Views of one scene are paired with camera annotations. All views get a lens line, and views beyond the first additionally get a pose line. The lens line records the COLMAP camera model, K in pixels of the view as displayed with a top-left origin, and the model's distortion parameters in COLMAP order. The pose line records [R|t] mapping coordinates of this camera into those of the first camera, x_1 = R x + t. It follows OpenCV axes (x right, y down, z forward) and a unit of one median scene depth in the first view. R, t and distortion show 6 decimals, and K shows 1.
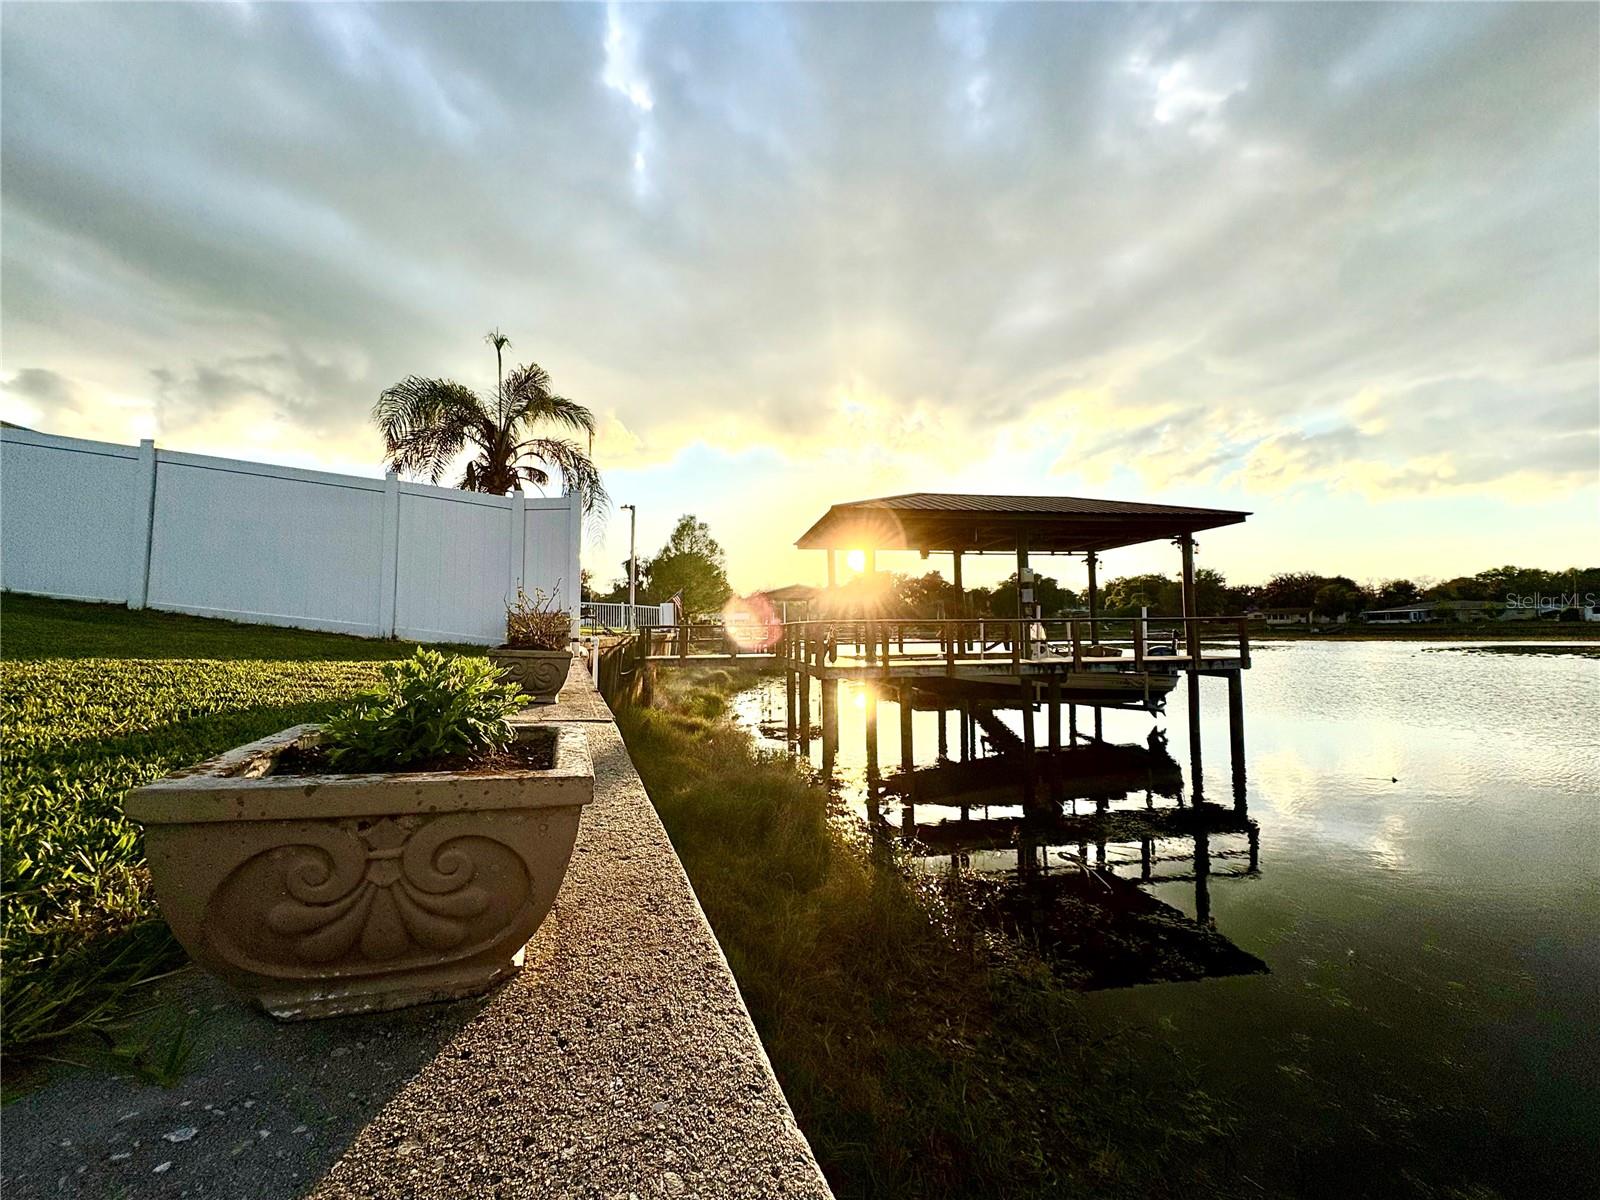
lens RADIAL K [[627.1, 0, 792.0], [0, 627.1, 597.2], [0, 0, 1]] dist [0.012677, -0.000097]
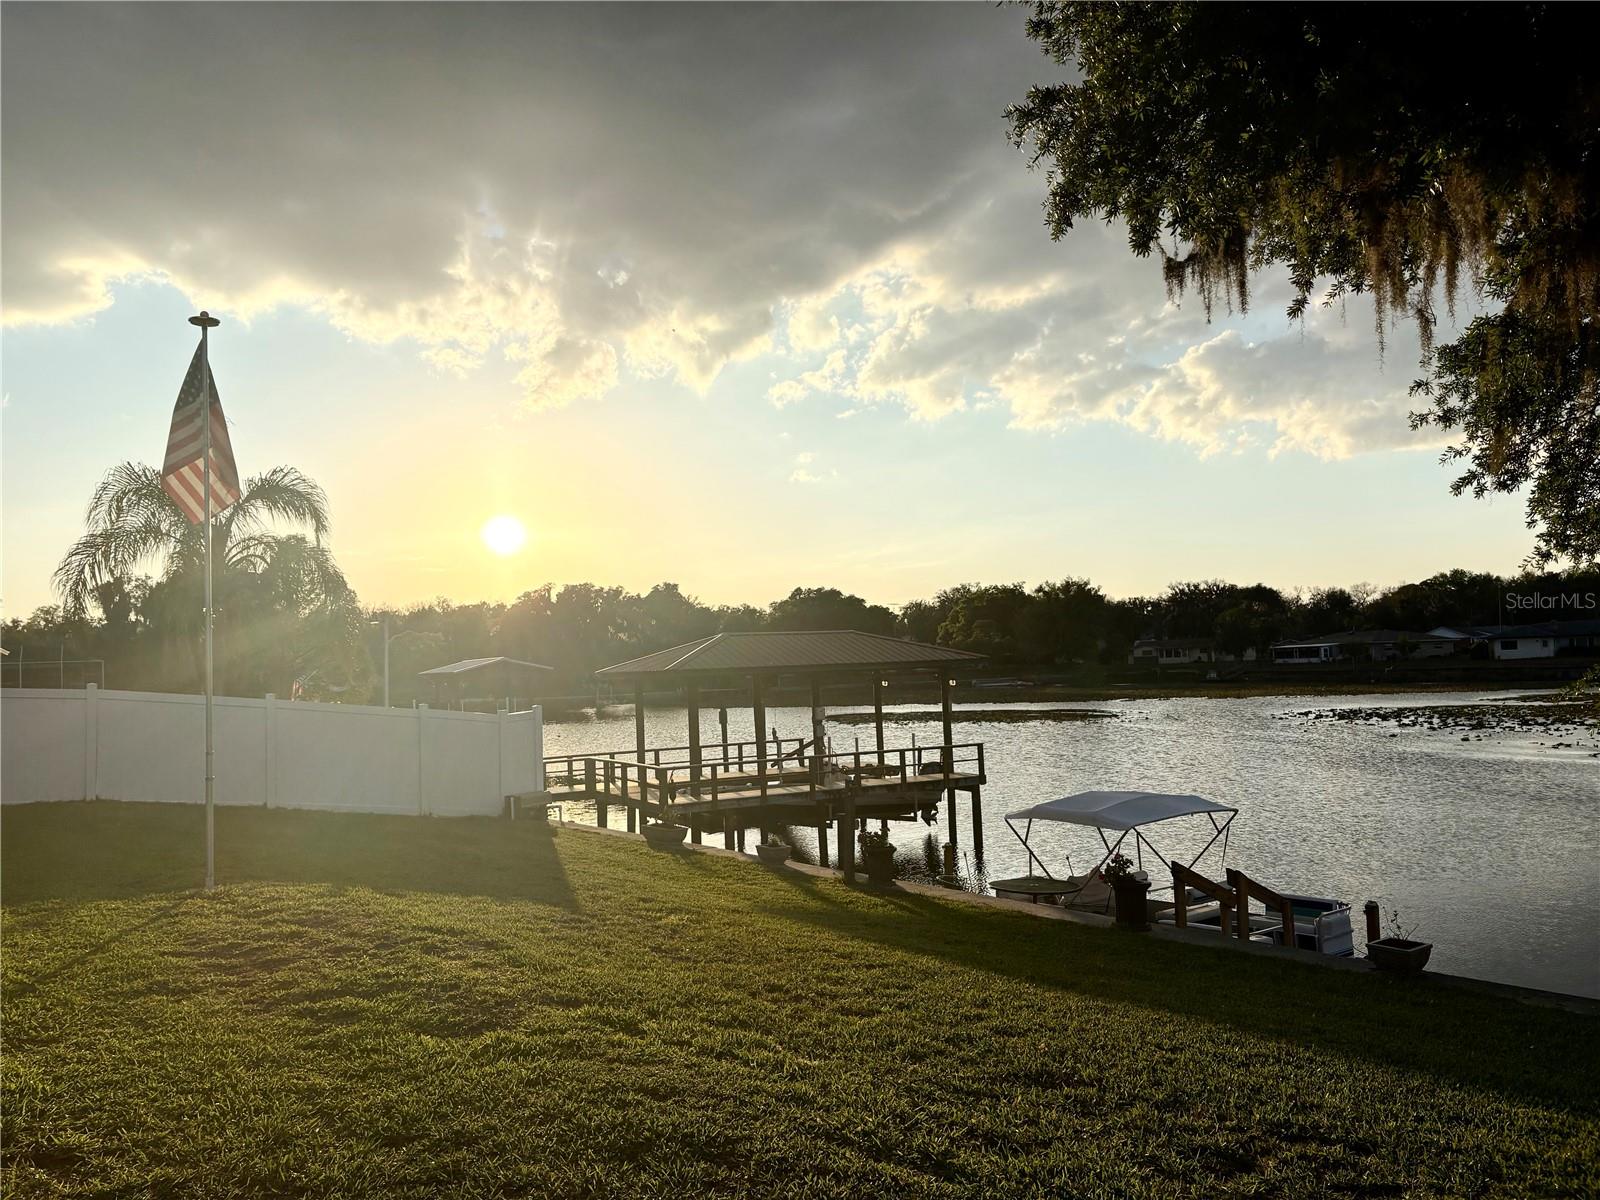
lens RADIAL K [[1267.1, 0, 763.4], [0, 1267.1, 596.7], [0, 0, 1]] dist [-0.000690, 0.000535]
pose [[0.950854, -0.001664, 0.309636, -0.037815], [0.002456, 0.999995, -0.002168, -0.020220], [-0.309630, 0.002821, 0.950853, -0.100020]]
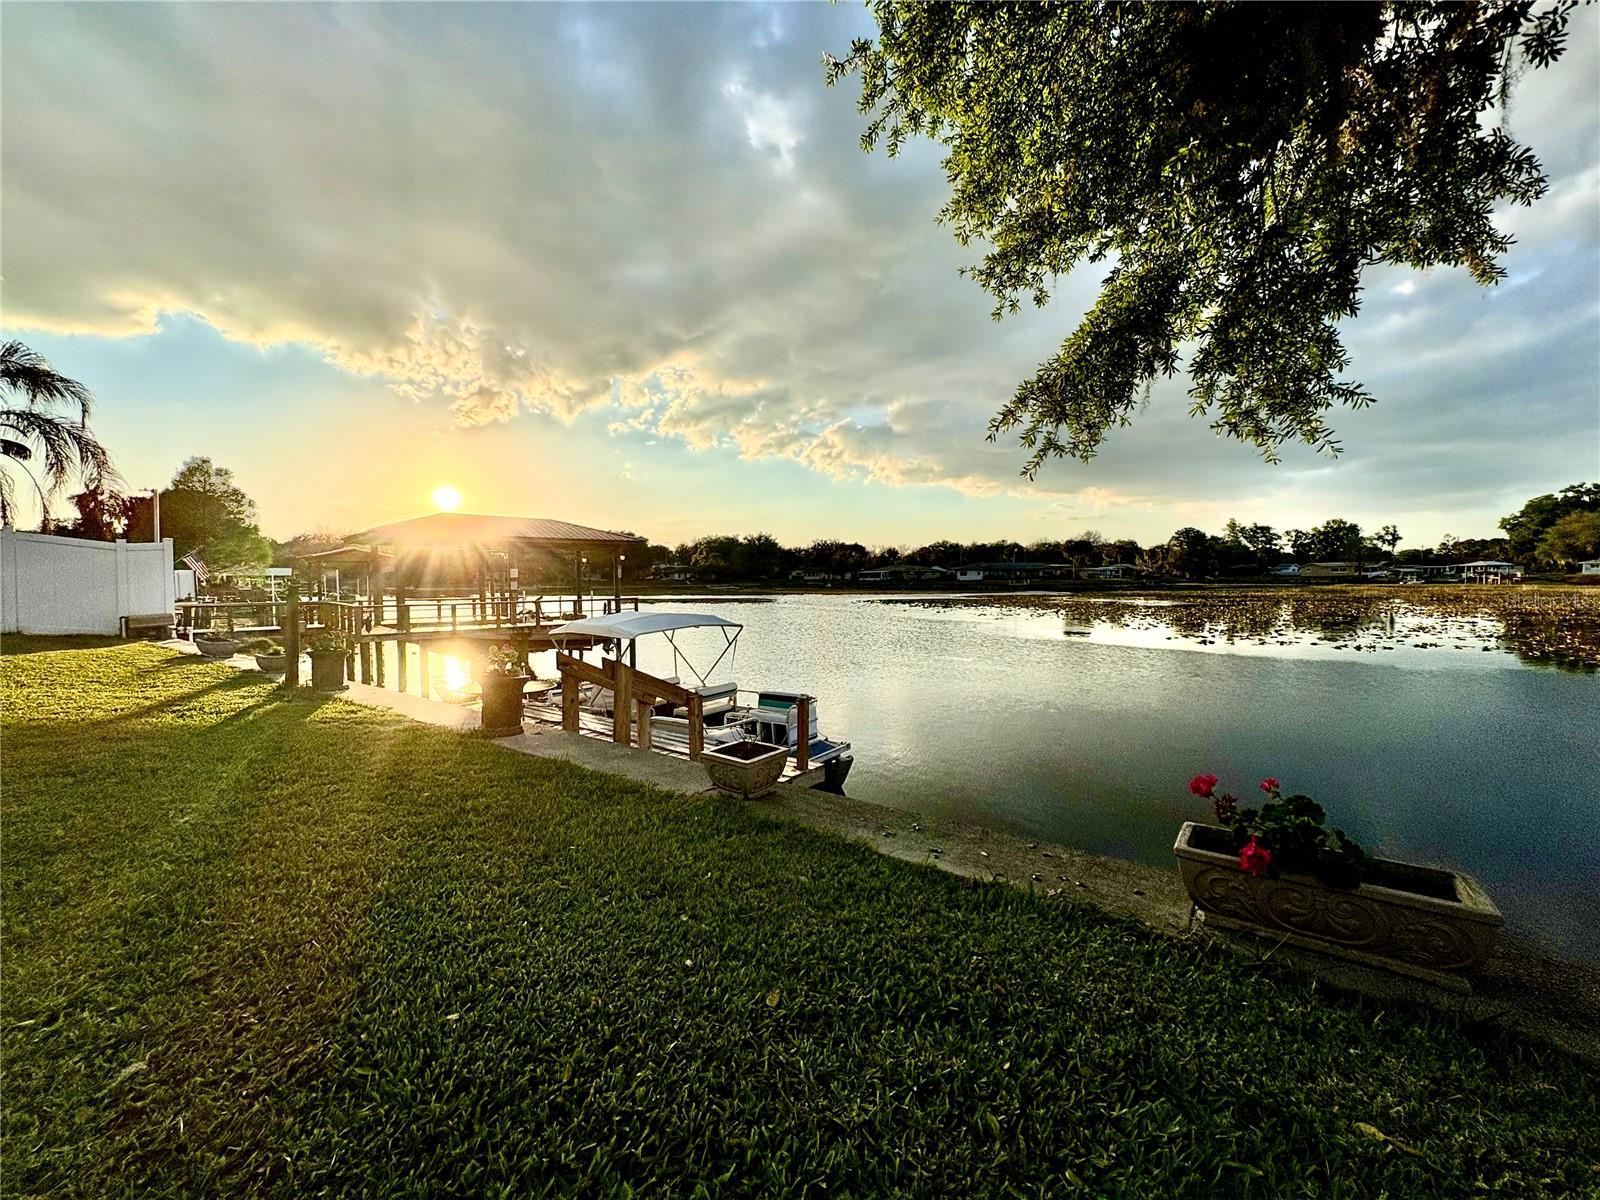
lens RADIAL K [[644.5, 0, 803.3], [0, 644.5, 590.6], [0, 0, 1]] dist [0.001487, -0.000240]
pose [[0.825167, -0.002716, 0.564883, 0.005895], [-0.035810, 0.997726, 0.057108, -0.008269], [-0.563753, -0.067352, 0.823193, -0.064475]]
